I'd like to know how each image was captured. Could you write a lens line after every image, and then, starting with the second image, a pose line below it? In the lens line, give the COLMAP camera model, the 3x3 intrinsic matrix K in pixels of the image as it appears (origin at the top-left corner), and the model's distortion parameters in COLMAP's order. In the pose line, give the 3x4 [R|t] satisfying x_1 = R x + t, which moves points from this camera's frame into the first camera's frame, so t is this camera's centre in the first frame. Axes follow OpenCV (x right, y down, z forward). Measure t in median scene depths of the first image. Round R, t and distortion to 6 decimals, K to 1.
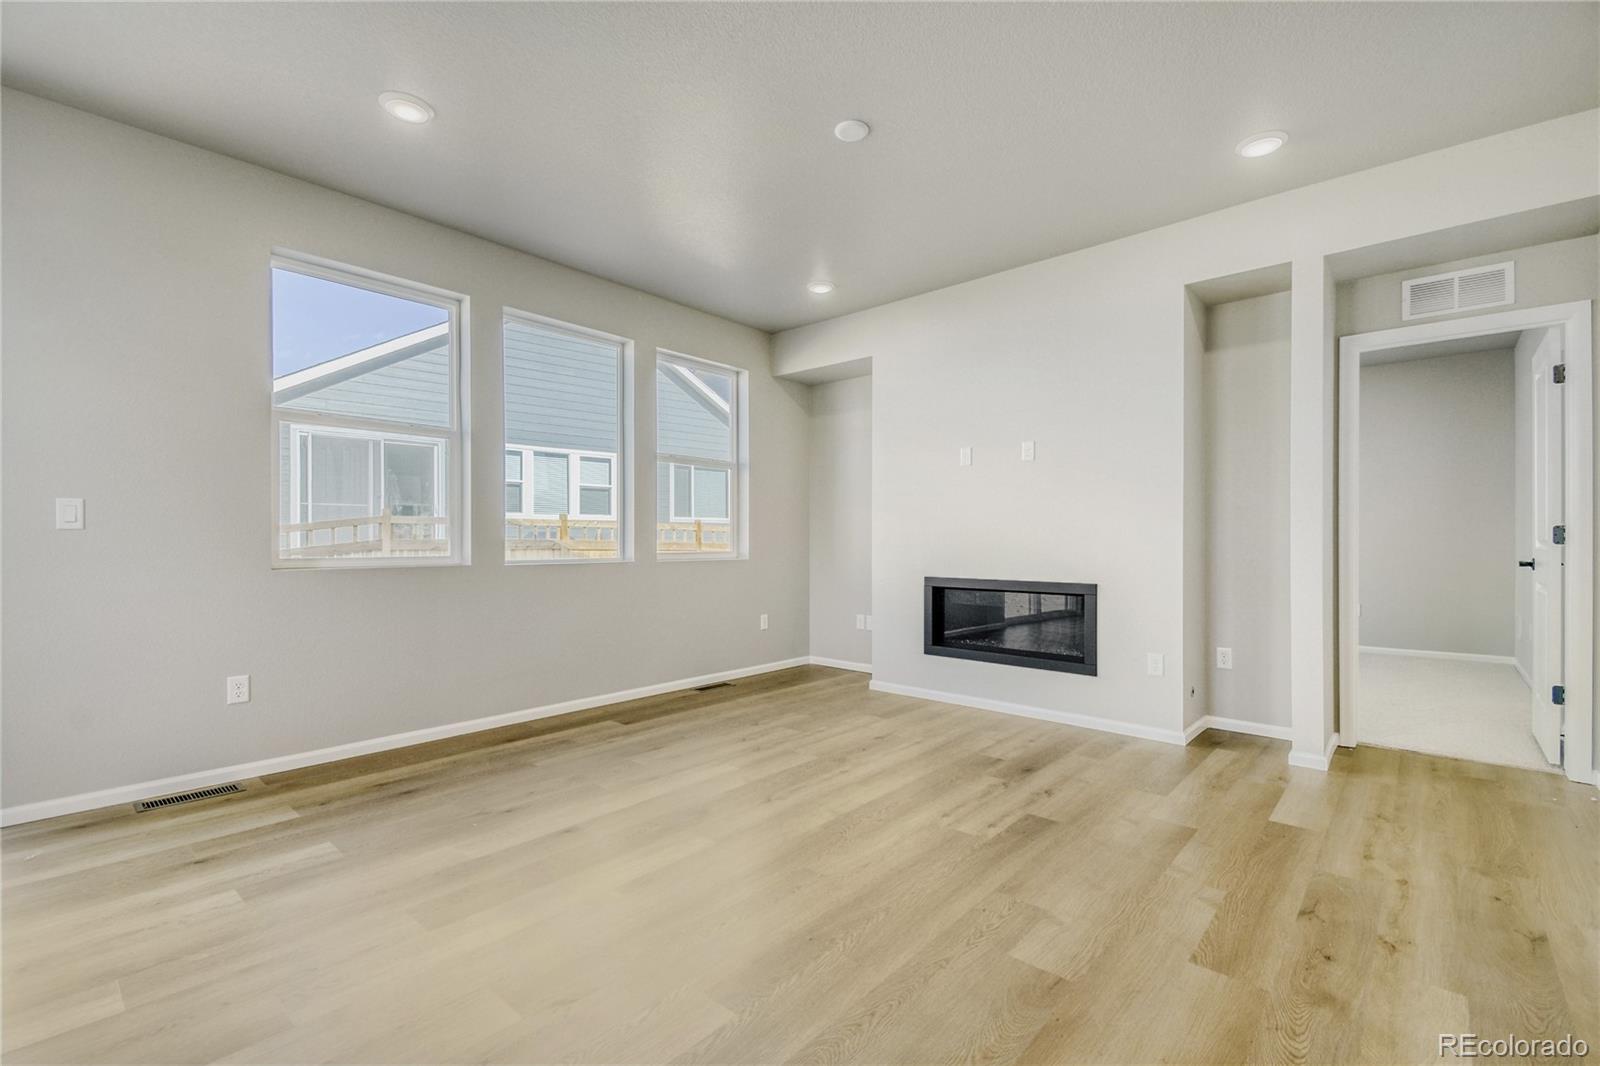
lens RADIAL K [[702.9, 0, 778.3], [0, 702.9, 542.4], [0, 0, 1]] dist [0.030552, -0.009449]
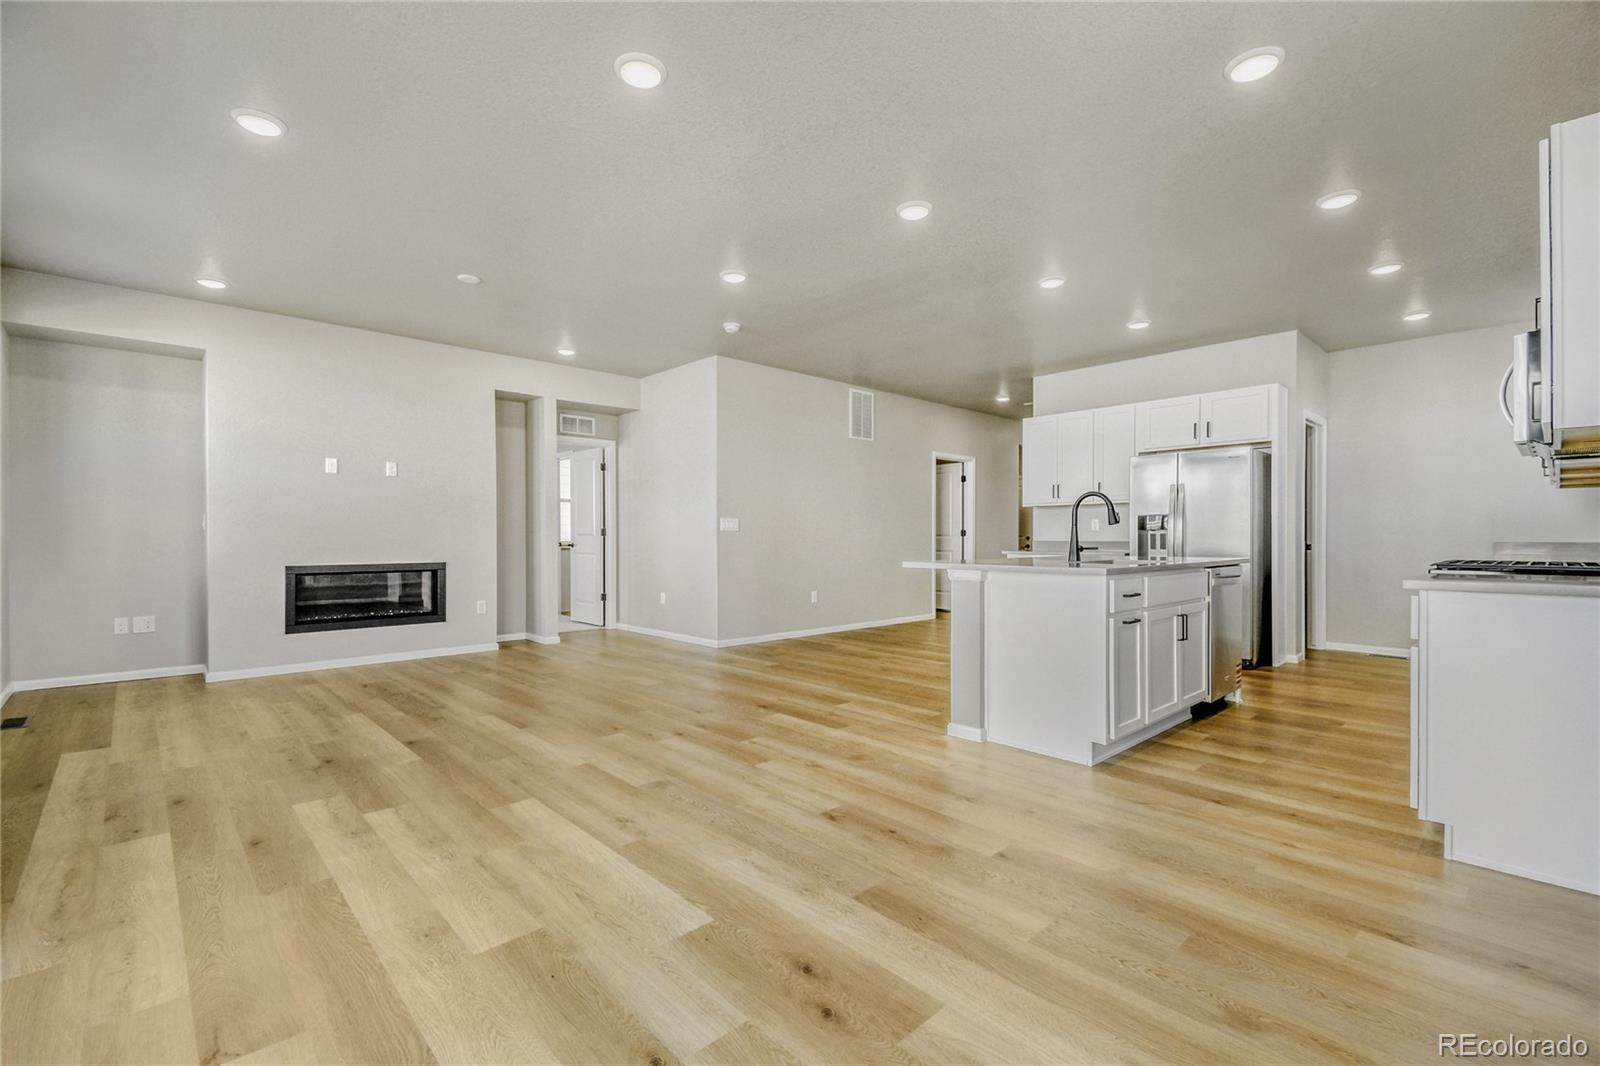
lens RADIAL K [[702.9, 0, 824.2], [0, 702.9, 548.1], [0, 0, 1]] dist [0.030552, -0.009449]
pose [[0.066170, -0.020016, 0.997608, -1.187506], [0.007637, 0.999780, 0.019553, 0.003840], [-0.997779, 0.006325, 0.066308, 0.070310]]
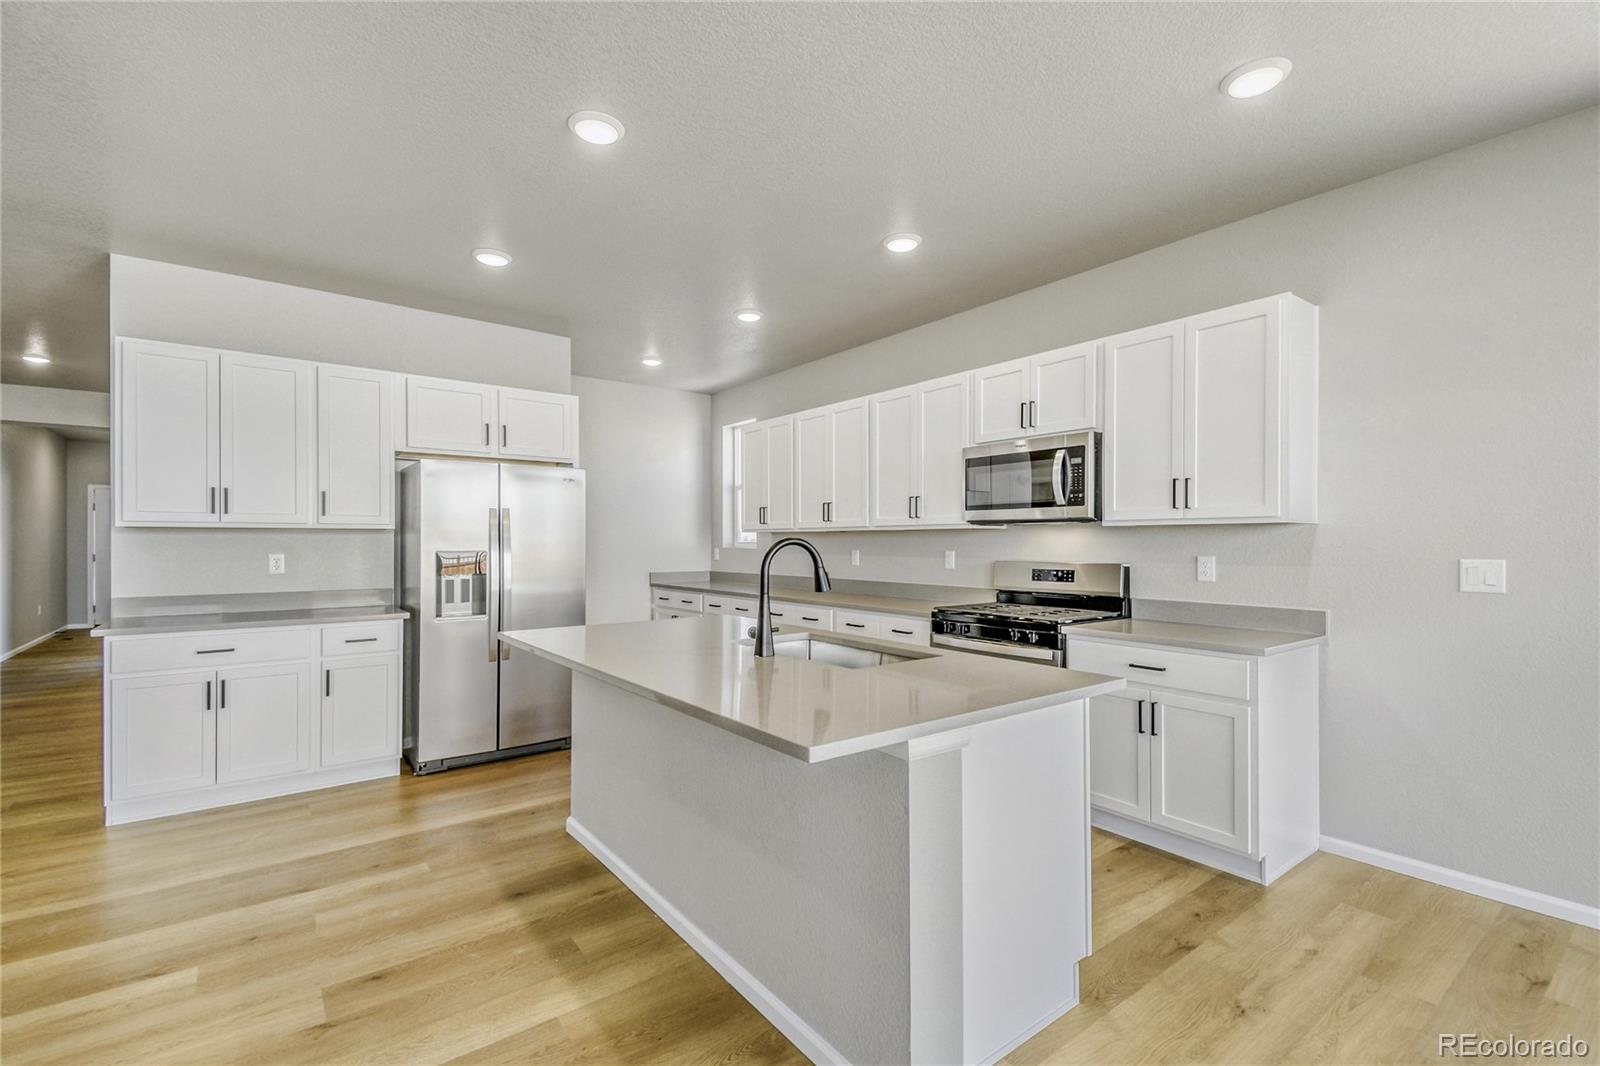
lens RADIAL K [[704.2, 0, 769.8], [0, 704.2, 540.3], [0, 0, 1]] dist [0.031276, -0.009145]
pose [[-0.980436, -0.002002, 0.196827, -0.140755], [-0.001342, 0.999993, 0.003486, -0.060043], [-0.196833, 0.003154, -0.980432, 0.385823]]
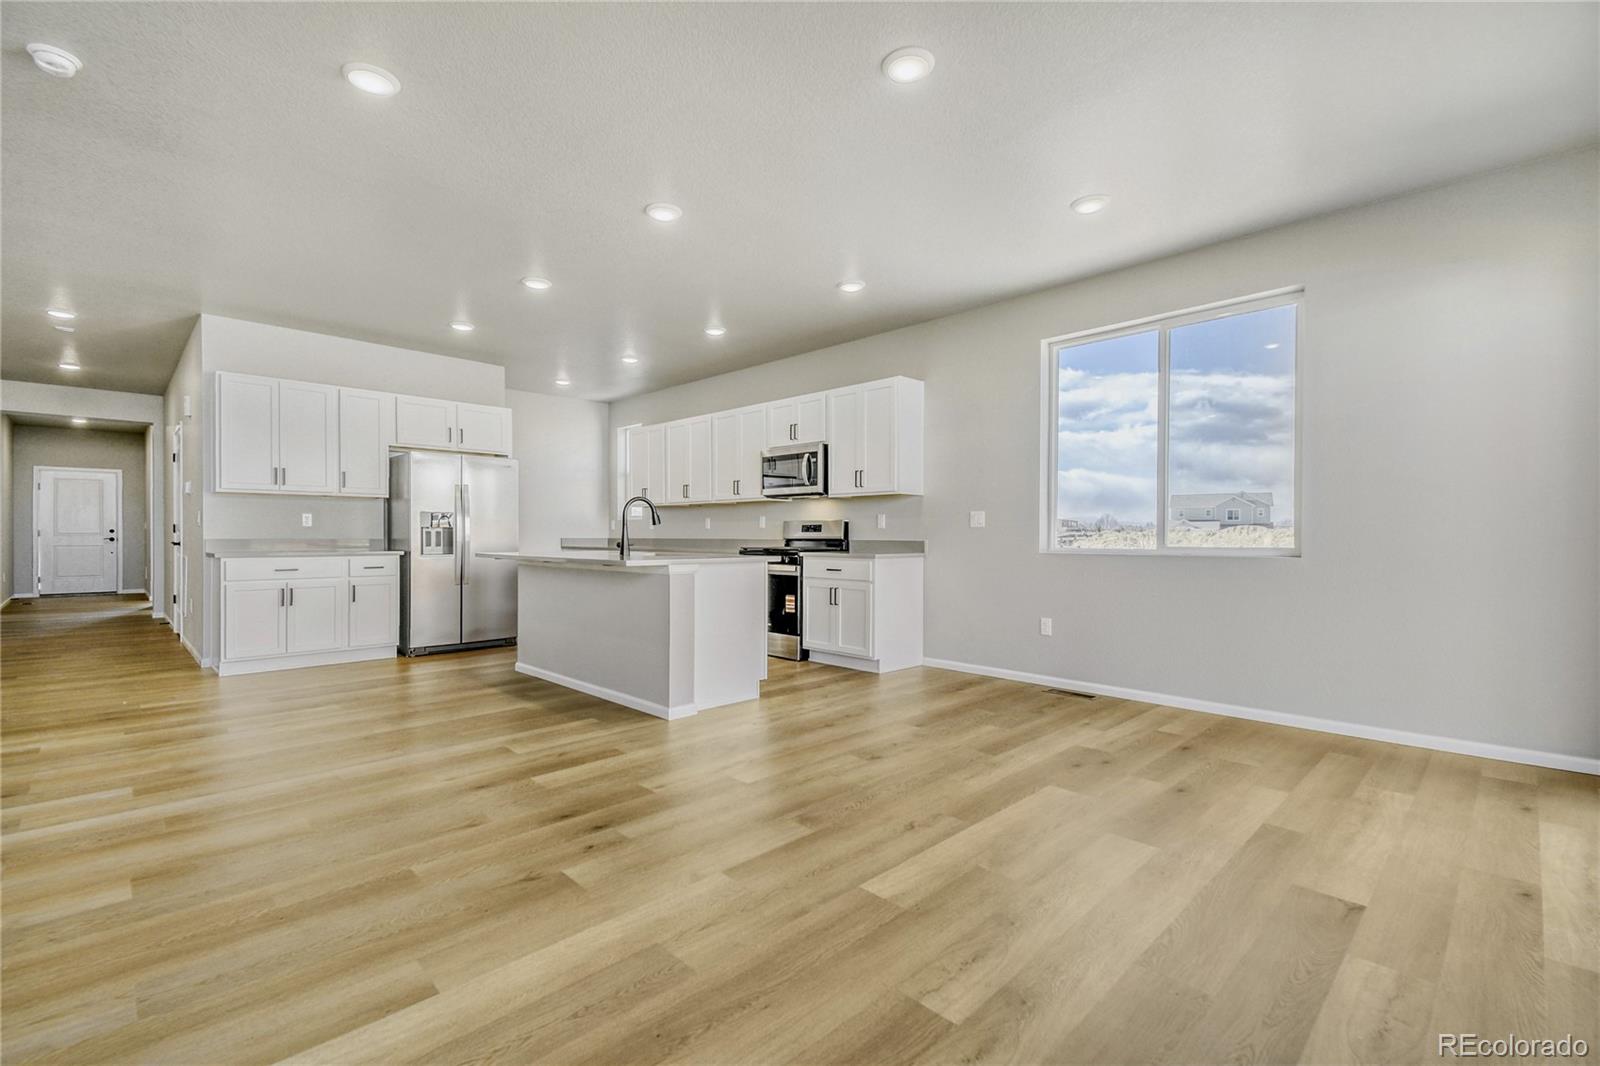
lens RADIAL K [[702.9, 0, 774.0], [0, 702.9, 548.1], [0, 0, 1]] dist [0.030552, -0.009449]
pose [[-0.997413, -0.005414, 0.071679, -0.385014], [-0.003584, 0.999665, 0.025631, 0.001639], [-0.071794, 0.025308, -0.997098, 1.042743]]
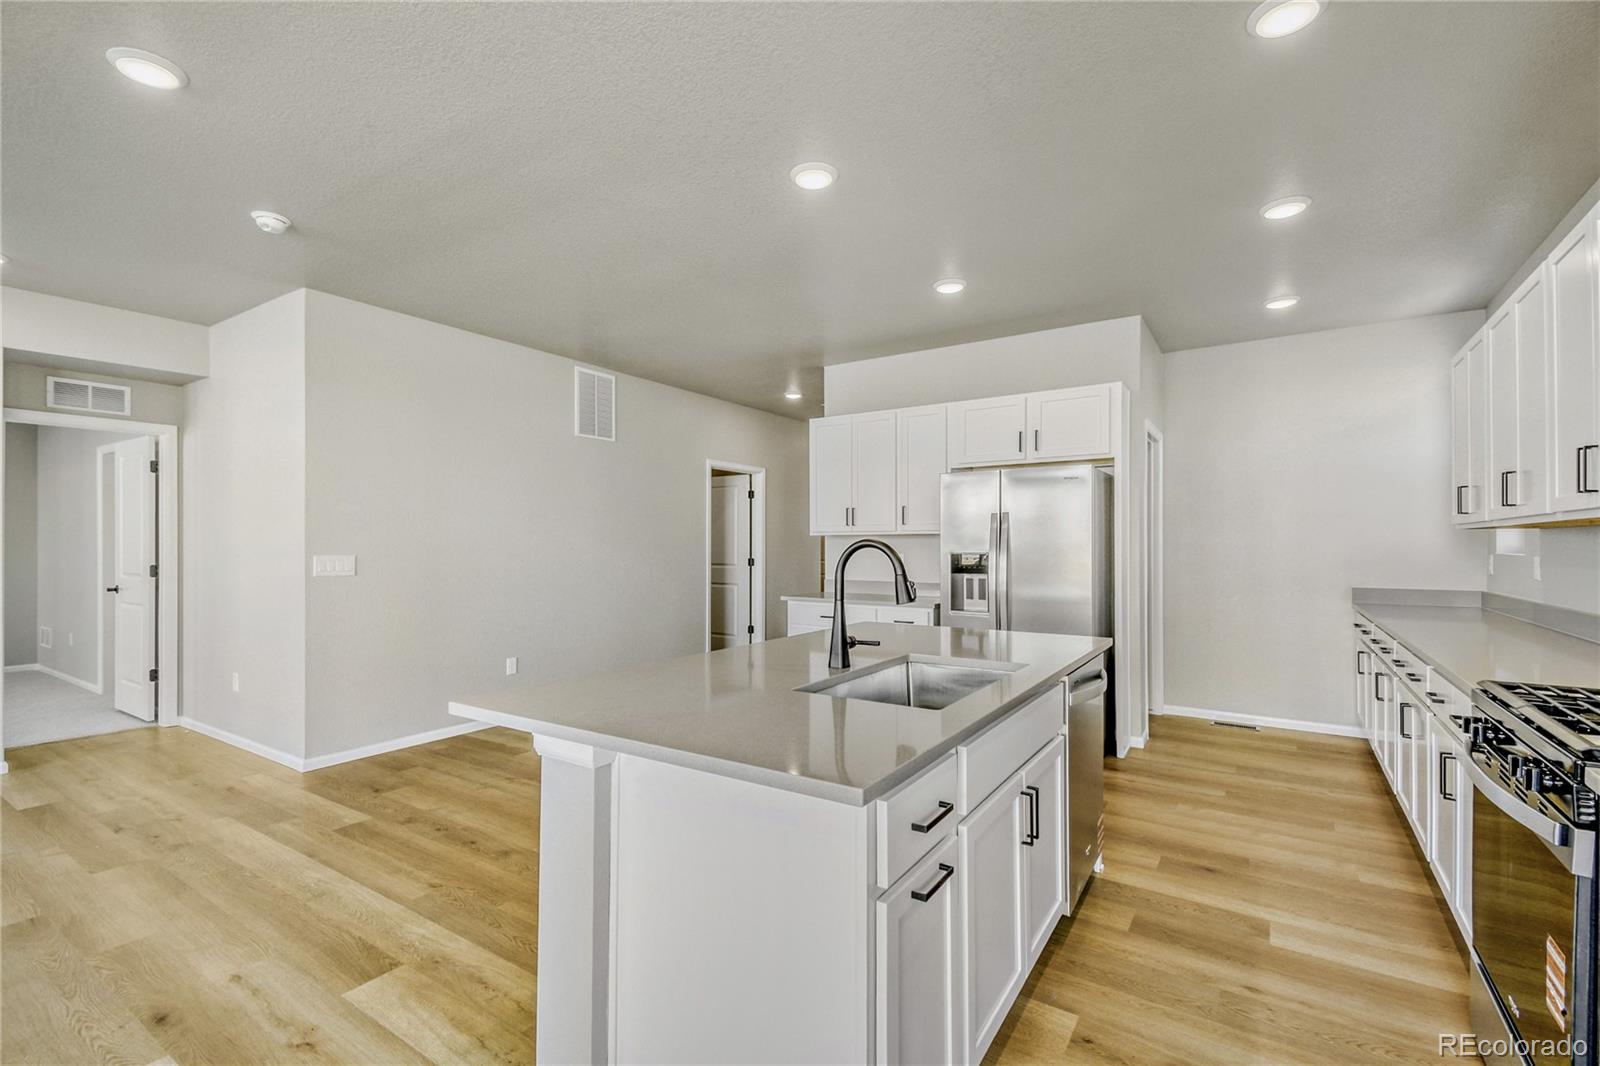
lens RADIAL K [[702.9, 0, 823.9], [0, 702.9, 541.7], [0, 0, 1]] dist [0.030552, -0.009449]
pose [[-0.168204, 0.001567, 0.985751, -0.612111], [0.005114, 0.999987, -0.000717, -0.058580], [-0.985739, 0.004921, -0.168210, -0.146019]]
